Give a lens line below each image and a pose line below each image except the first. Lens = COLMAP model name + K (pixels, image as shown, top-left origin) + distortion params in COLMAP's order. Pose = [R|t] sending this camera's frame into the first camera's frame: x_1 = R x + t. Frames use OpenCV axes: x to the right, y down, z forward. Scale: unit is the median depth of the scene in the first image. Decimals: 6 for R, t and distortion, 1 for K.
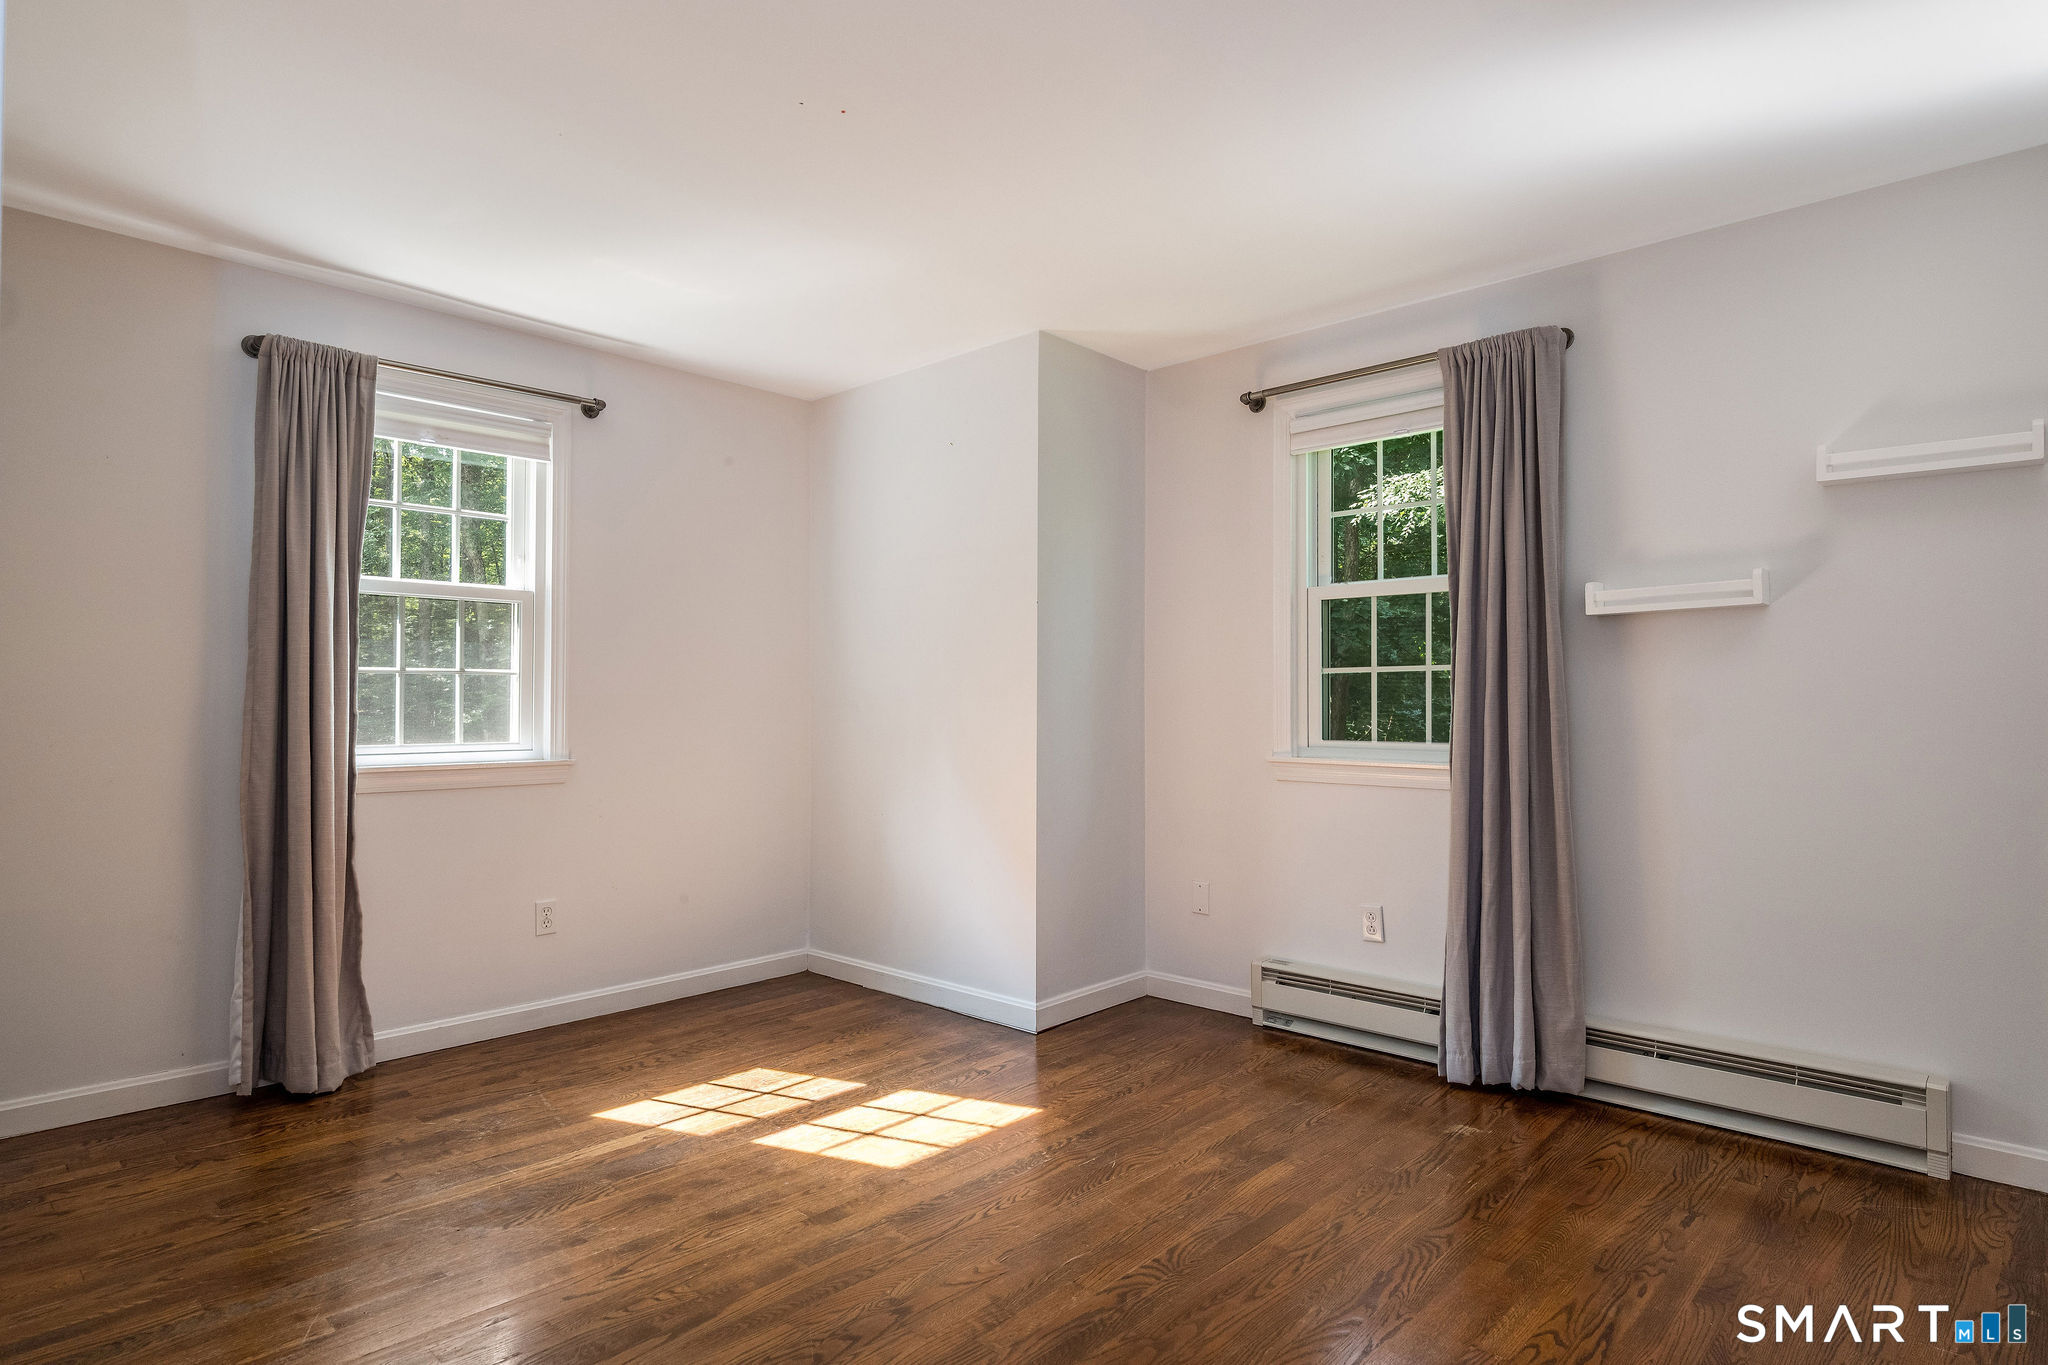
lens RADIAL K [[1124.8, 0, 1008.6], [0, 1124.8, 681.8], [0, 0, 1]] dist [0.005543, -0.001401]
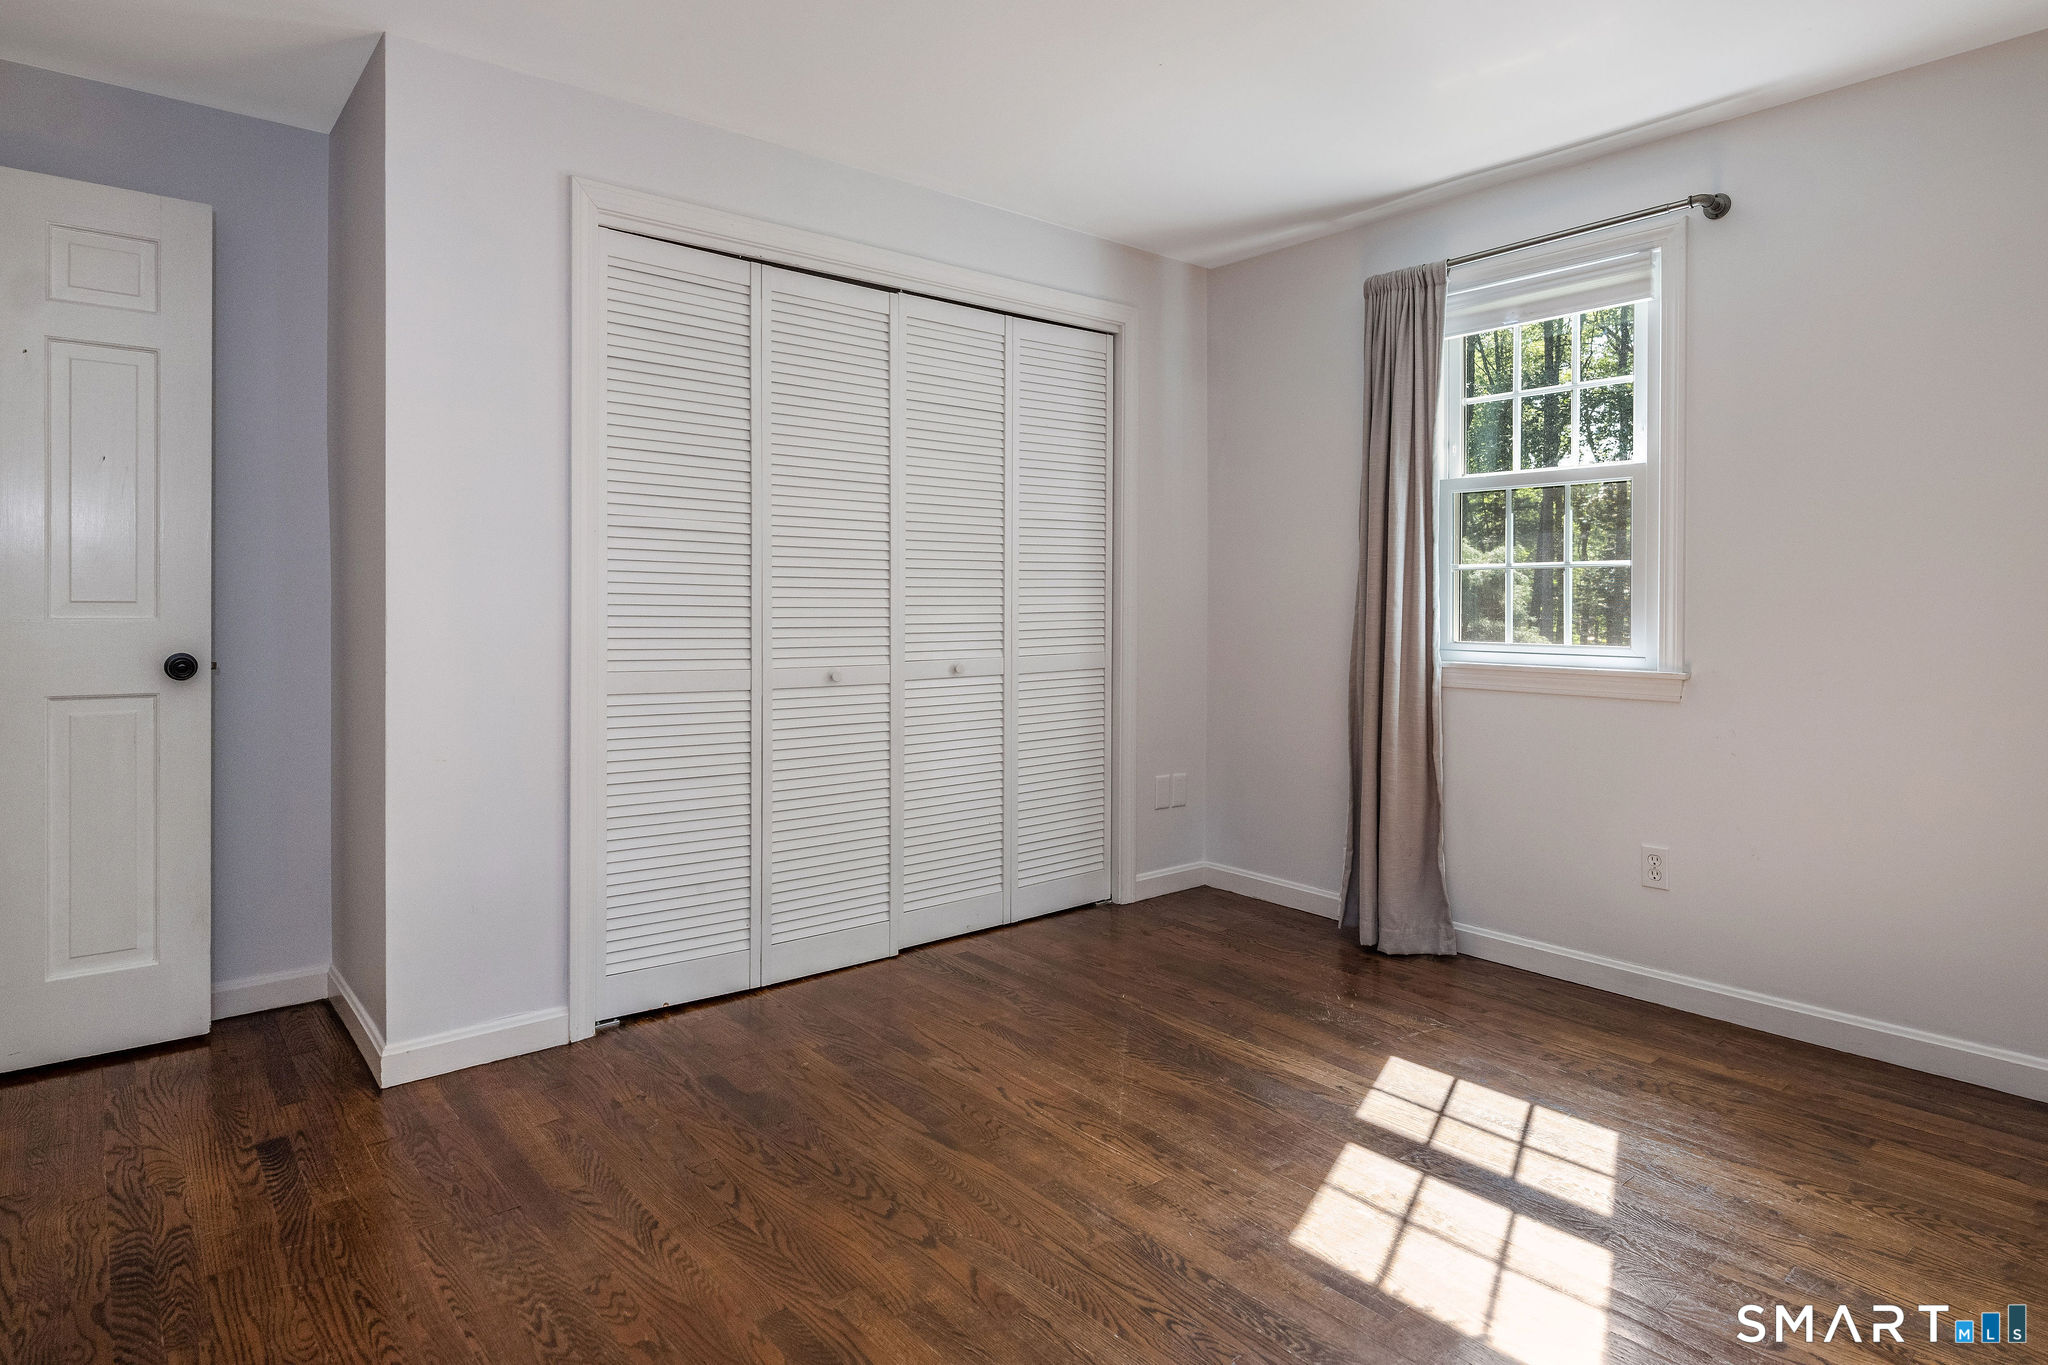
lens RADIAL K [[1124.8, 0, 983.4], [0, 1124.8, 602.1], [0, 0, 1]] dist [0.005543, -0.001401]
pose [[-0.120234, 0.001907, -0.992744, 0.543429], [0.014858, 0.999890, 0.000121, 0.015740], [0.992634, -0.014735, -0.120249, 0.760419]]
